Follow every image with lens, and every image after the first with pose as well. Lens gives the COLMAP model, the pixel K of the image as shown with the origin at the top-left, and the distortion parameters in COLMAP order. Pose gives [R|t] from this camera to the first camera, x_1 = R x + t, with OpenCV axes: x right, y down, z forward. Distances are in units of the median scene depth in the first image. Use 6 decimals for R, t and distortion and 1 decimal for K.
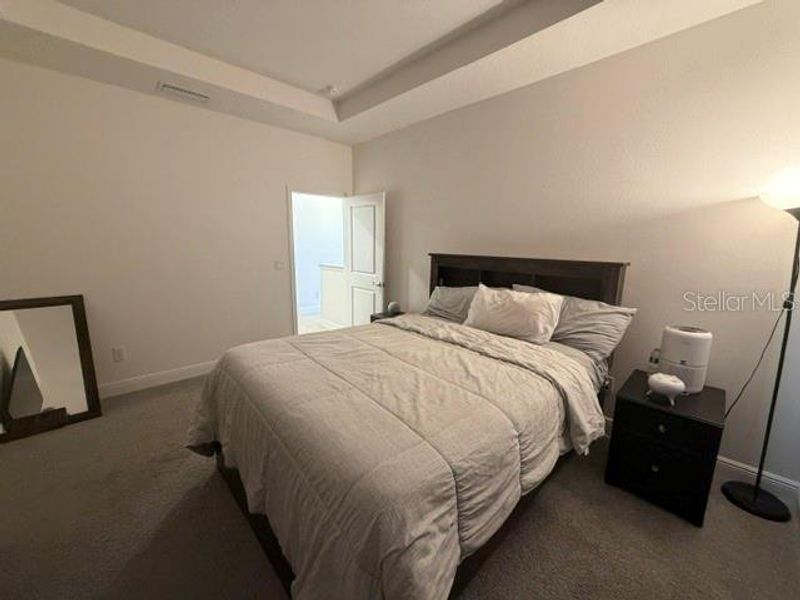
lens RADIAL K [[319.3, 0, 397.2], [0, 319.3, 300.3], [0, 0, 1]] dist [0.000034, -0.000088]
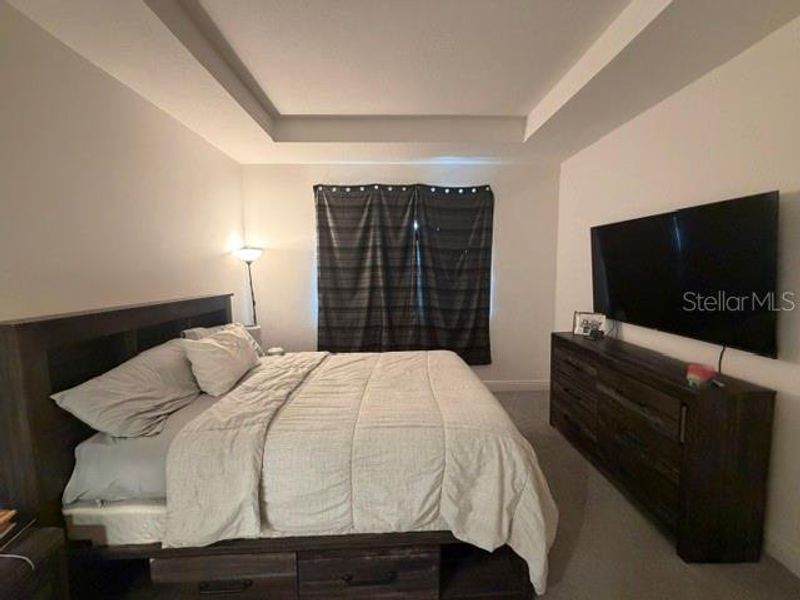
lens RADIAL K [[319.3, 0, 397.2], [0, 319.3, 300.3], [0, 0, 1]] dist [0.000034, -0.000088]
pose [[-0.747282, -0.070248, 0.660784, -0.641370], [0.113174, 0.966414, 0.230728, -0.277879], [-0.654799, 0.247203, -0.714233, 1.289679]]
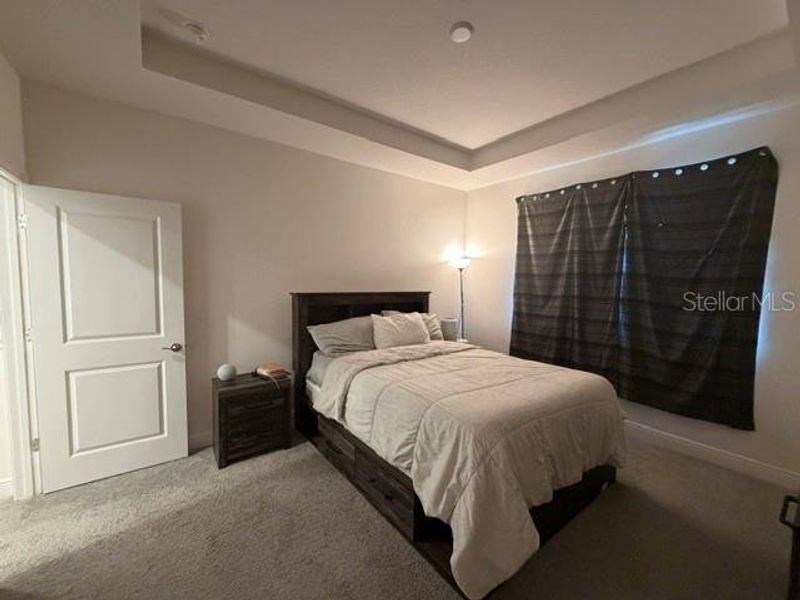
lens RADIAL K [[319.3, 0, 397.2], [0, 319.3, 300.3], [0, 0, 1]] dist [0.000034, -0.000088]
pose [[0.100534, -0.081544, 0.991586, -1.029141], [0.156646, 0.985503, 0.065162, -0.186415], [-0.982525, 0.148777, 0.111850, 0.826119]]
